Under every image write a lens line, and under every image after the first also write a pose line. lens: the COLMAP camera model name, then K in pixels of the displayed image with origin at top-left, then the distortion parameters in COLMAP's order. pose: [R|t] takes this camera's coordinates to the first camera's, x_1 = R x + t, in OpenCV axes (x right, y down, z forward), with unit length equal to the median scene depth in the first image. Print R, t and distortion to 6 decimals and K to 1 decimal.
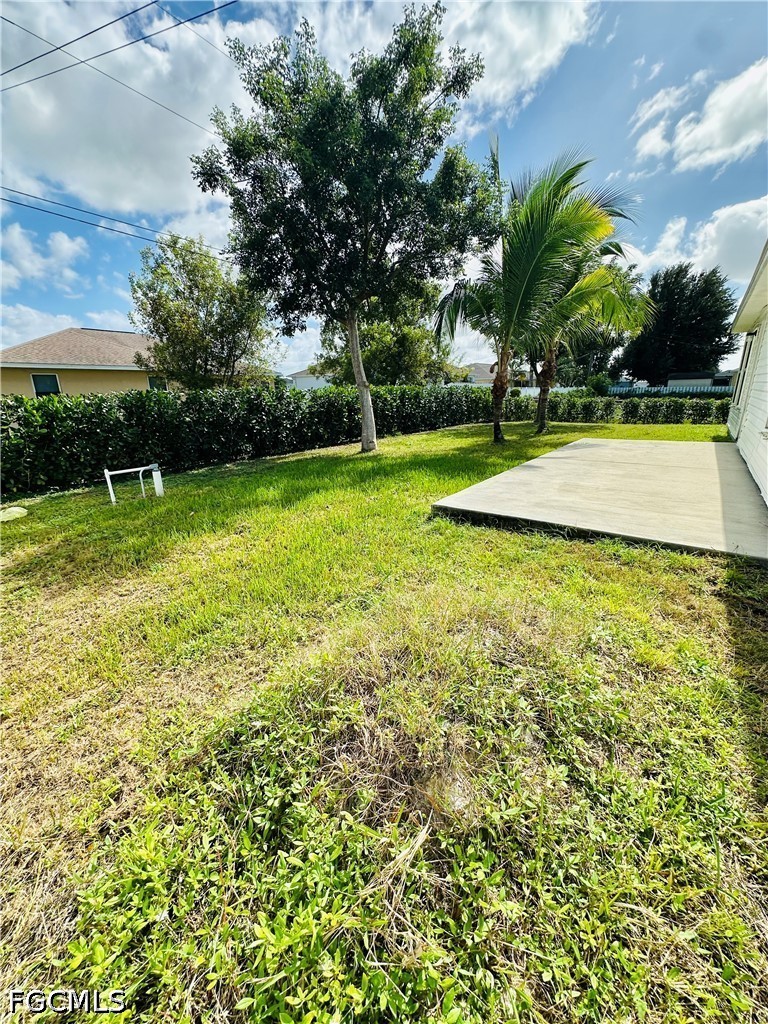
lens RADIAL K [[409.3, 0, 384.6], [0, 409.3, 512.1], [0, 0, 1]] dist [-0.002861, -0.000188]
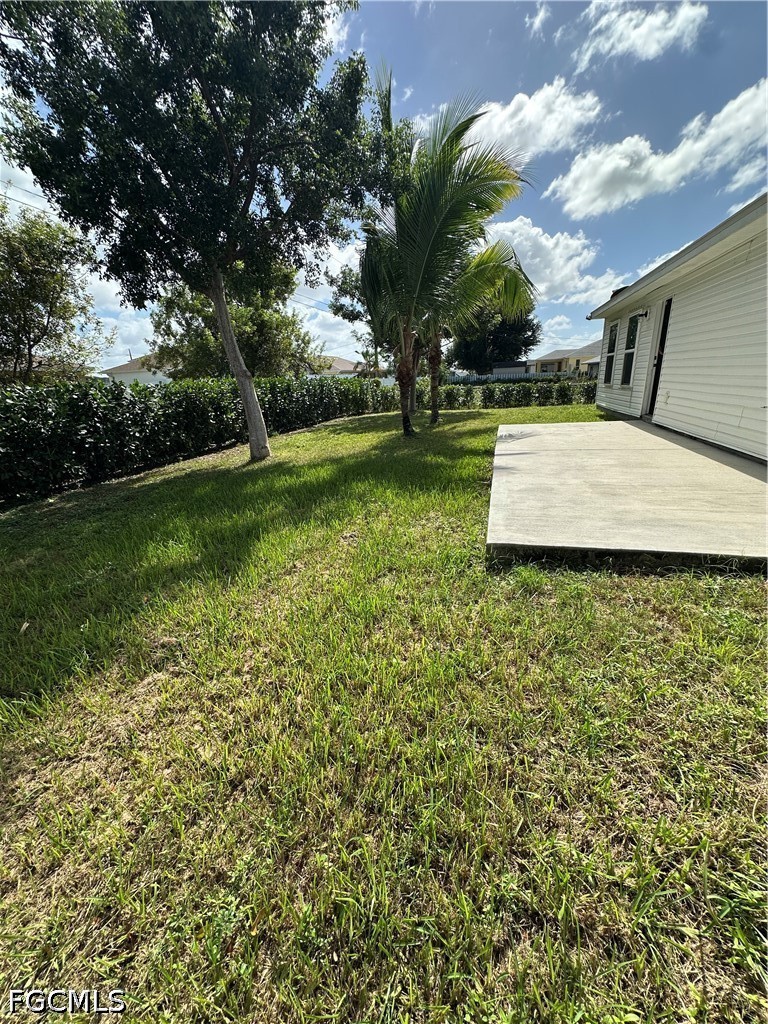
lens RADIAL K [[409.3, 0, 382.2], [0, 409.3, 513.7], [0, 0, 1]] dist [-0.002861, -0.000188]
pose [[0.932291, -0.137141, 0.334702, -0.088086], [0.131578, 0.990524, 0.039355, -0.039754], [-0.336928, 0.007349, 0.941502, 0.158613]]
